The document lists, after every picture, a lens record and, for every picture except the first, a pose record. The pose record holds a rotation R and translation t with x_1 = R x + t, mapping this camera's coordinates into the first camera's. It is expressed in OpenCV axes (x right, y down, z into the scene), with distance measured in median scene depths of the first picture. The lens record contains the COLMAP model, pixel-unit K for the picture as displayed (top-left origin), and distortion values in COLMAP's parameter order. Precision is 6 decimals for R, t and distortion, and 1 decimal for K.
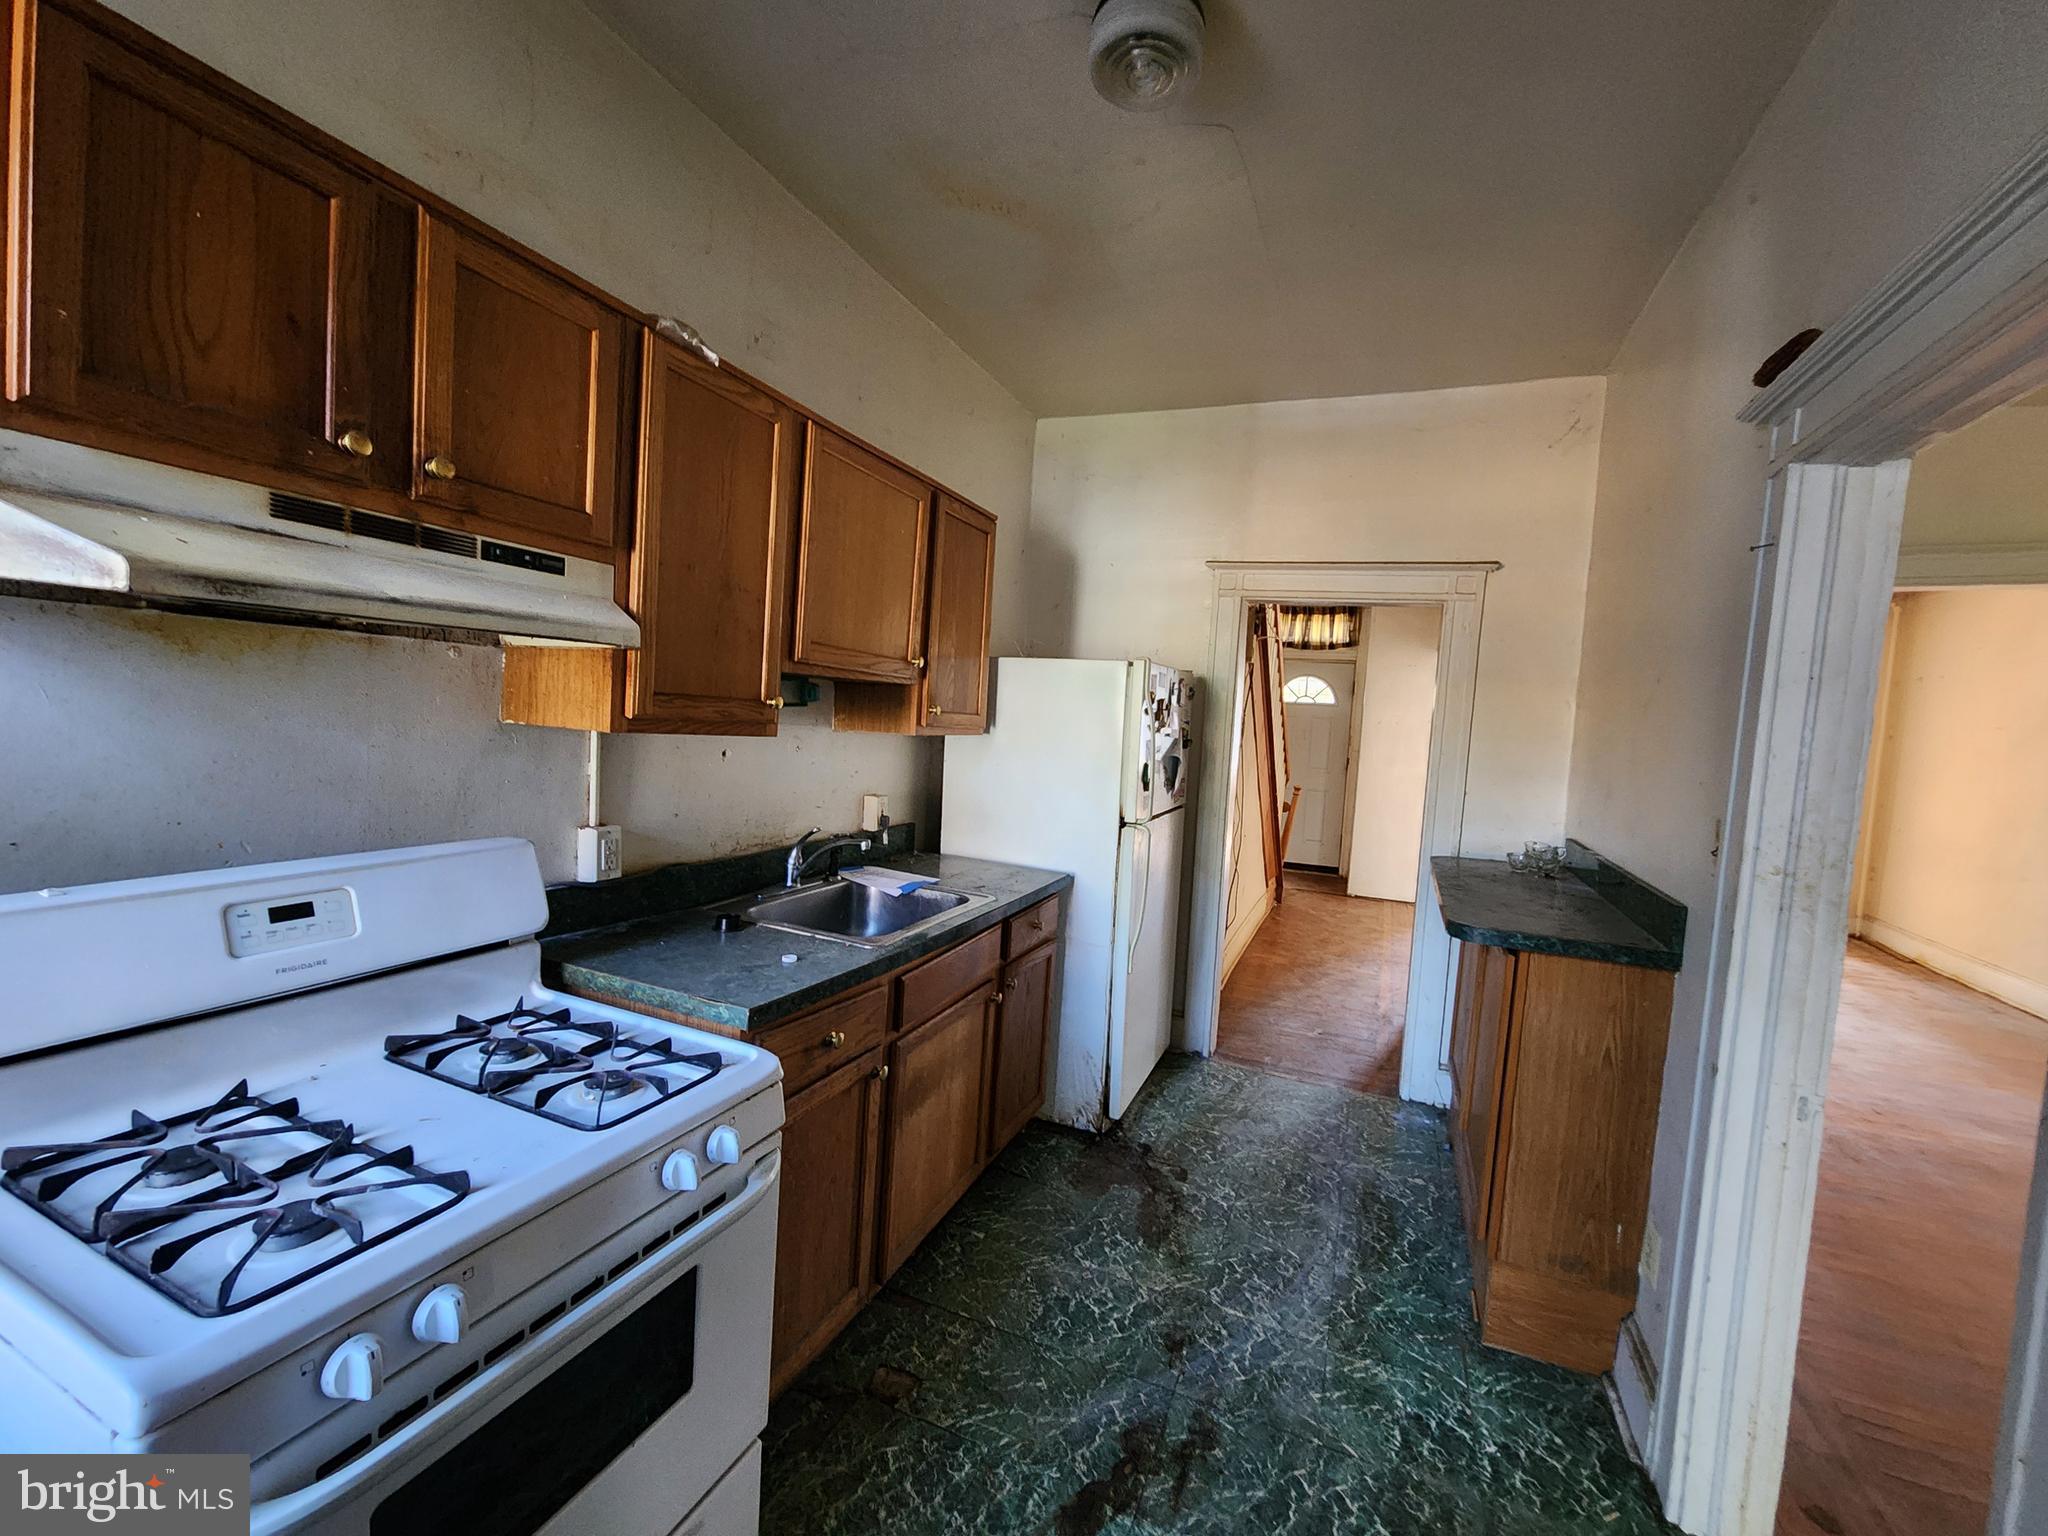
lens RADIAL K [[833.1, 0, 1030.8], [0, 833.1, 763.8], [0, 0, 1]] dist [-0.000353, -0.000974]
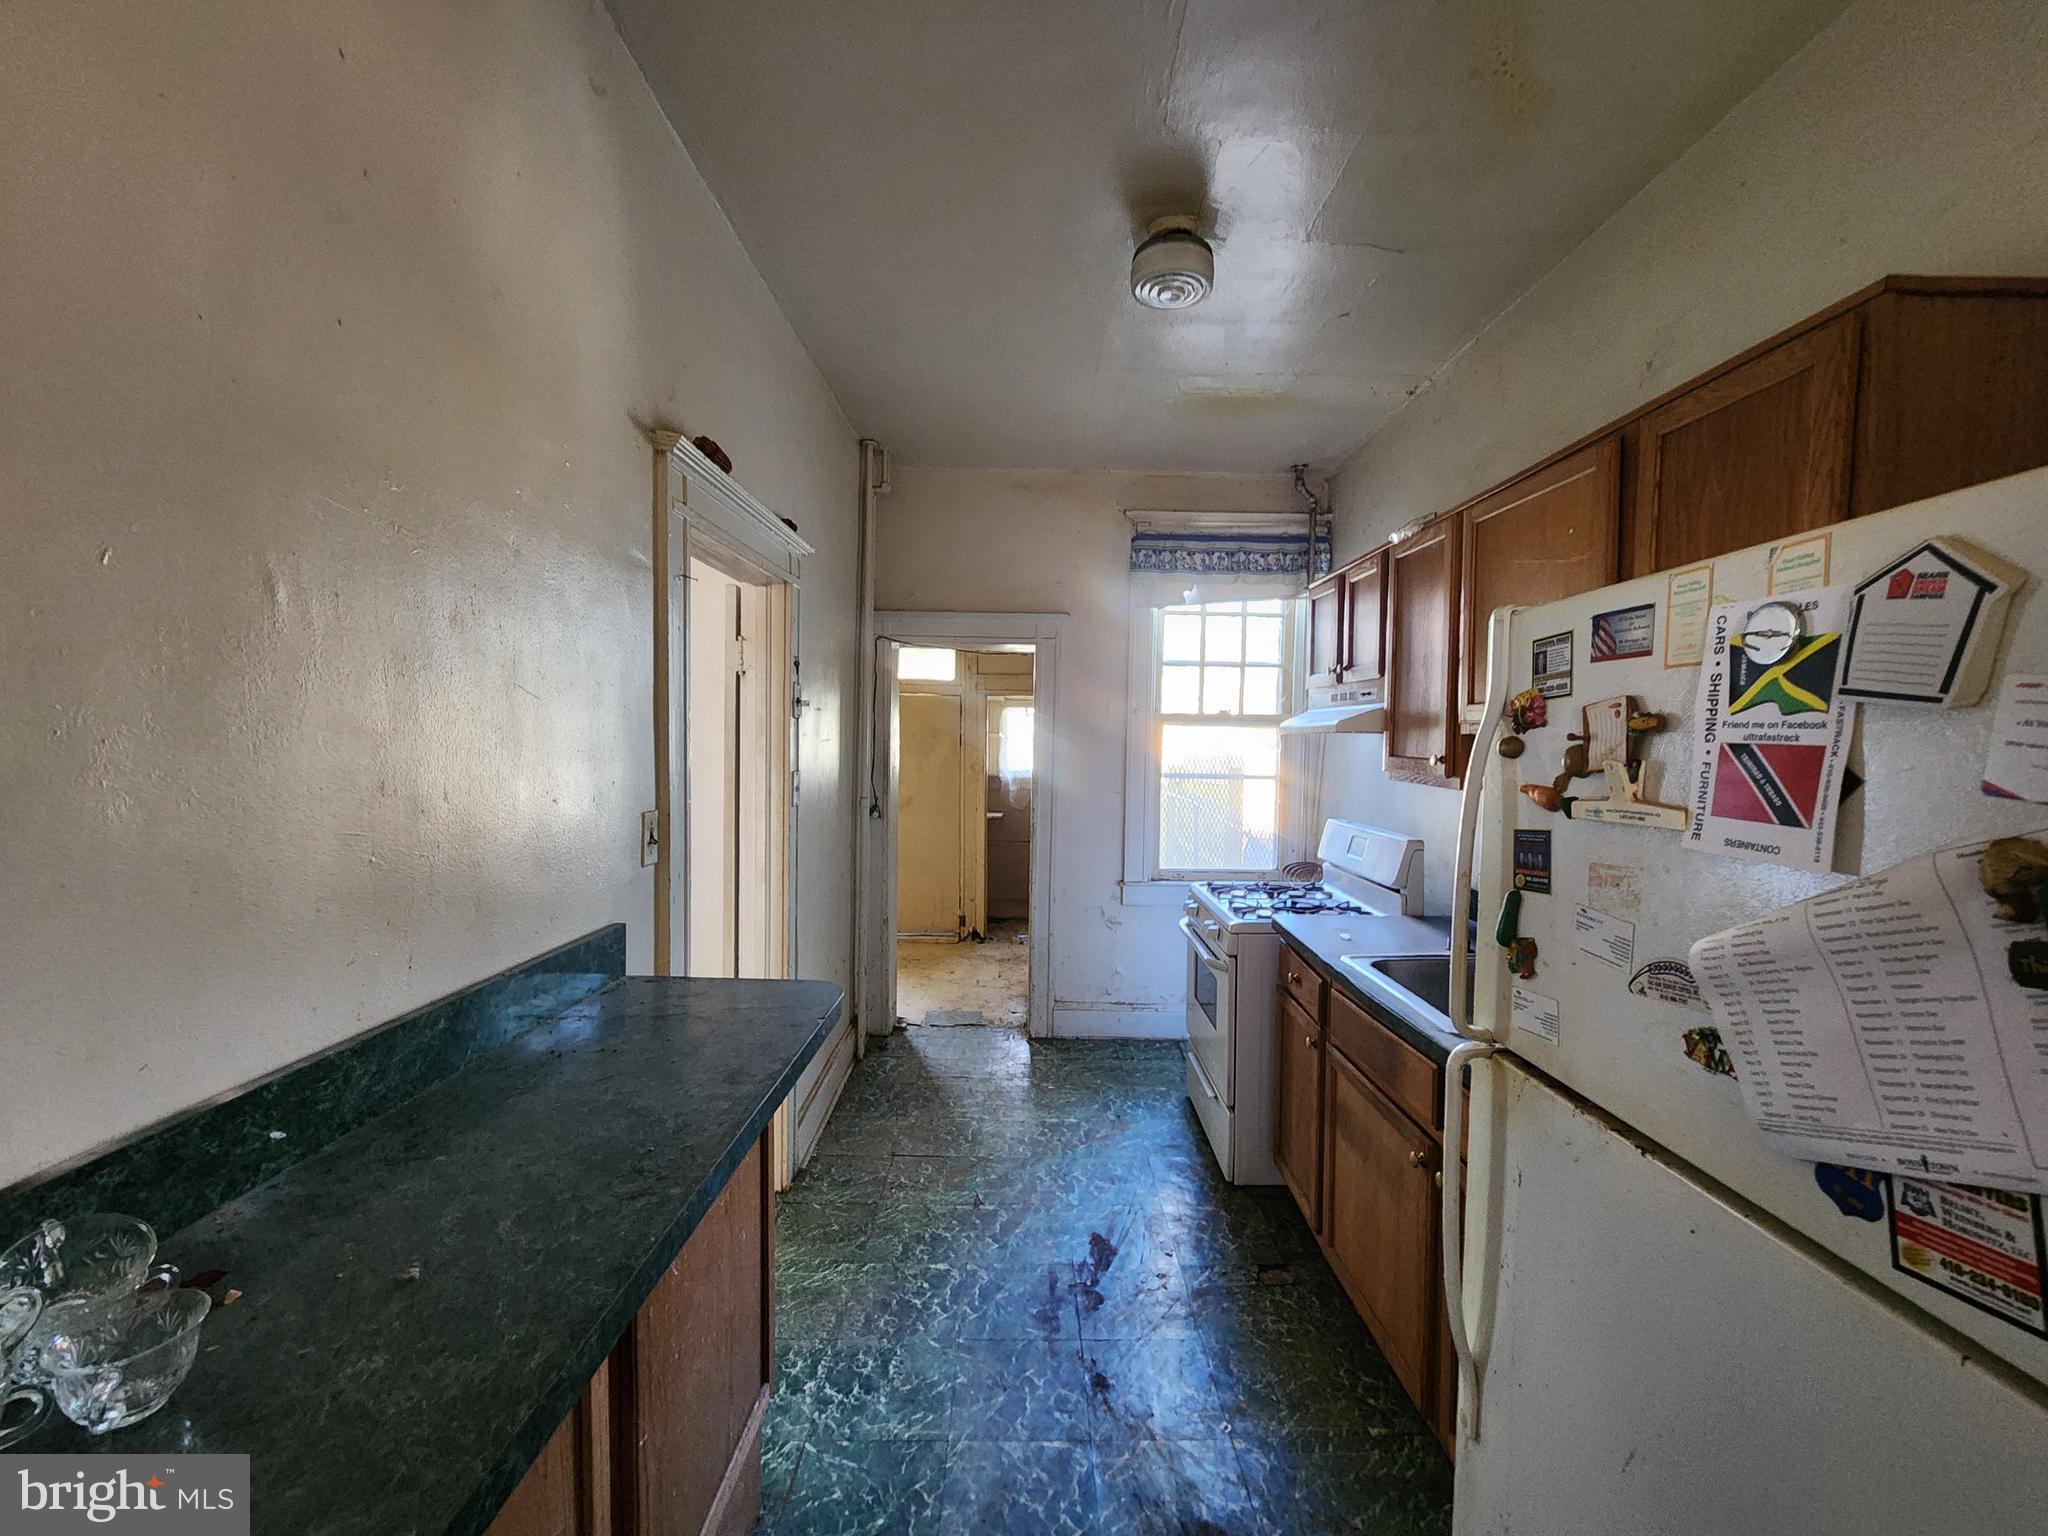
lens RADIAL K [[833.1, 0, 1028.9], [0, 833.1, 762.9], [0, 0, 1]] dist [-0.000353, -0.000974]
pose [[-0.914043, -0.061325, -0.400955, 0.725204], [-0.097130, 0.992837, 0.069570, -0.093784], [0.393817, 0.102535, -0.913452, 1.893175]]
